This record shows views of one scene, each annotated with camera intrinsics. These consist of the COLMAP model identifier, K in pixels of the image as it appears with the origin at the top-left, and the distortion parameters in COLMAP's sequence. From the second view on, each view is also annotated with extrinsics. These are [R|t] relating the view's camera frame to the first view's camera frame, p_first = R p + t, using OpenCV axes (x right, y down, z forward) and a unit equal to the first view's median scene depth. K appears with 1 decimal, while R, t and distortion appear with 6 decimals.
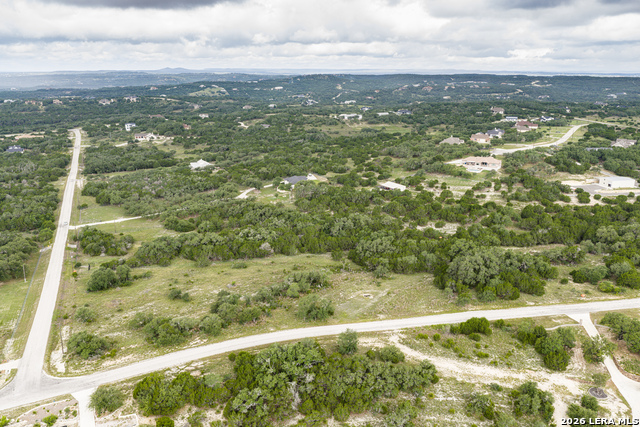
lens RADIAL K [[529.8, 0, 320.0], [0, 529.8, 213.5], [0, 0, 1]] dist [0.011551, -0.020802]
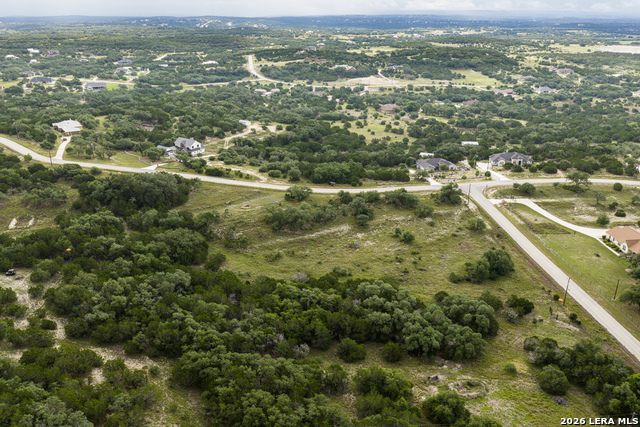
lens RADIAL K [[529.8, 0, 320.0], [0, 529.8, 213.5], [0, 0, 1]] dist [0.011551, -0.020802]
pose [[-0.963574, -0.099038, 0.248428, -0.302046], [0.067322, 0.809172, 0.583703, -0.425079], [-0.258830, 0.579166, -0.773029, 1.534847]]
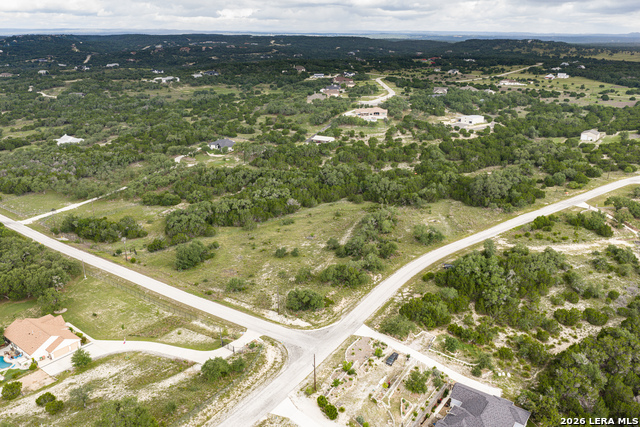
lens RADIAL K [[529.8, 0, 320.0], [0, 529.8, 213.5], [0, 0, 1]] dist [0.011551, -0.020802]
pose [[0.869951, -0.161176, 0.466055, -0.571401], [0.128560, 0.986525, 0.101197, -0.015957], [-0.476085, -0.028120, 0.878949, 0.042588]]
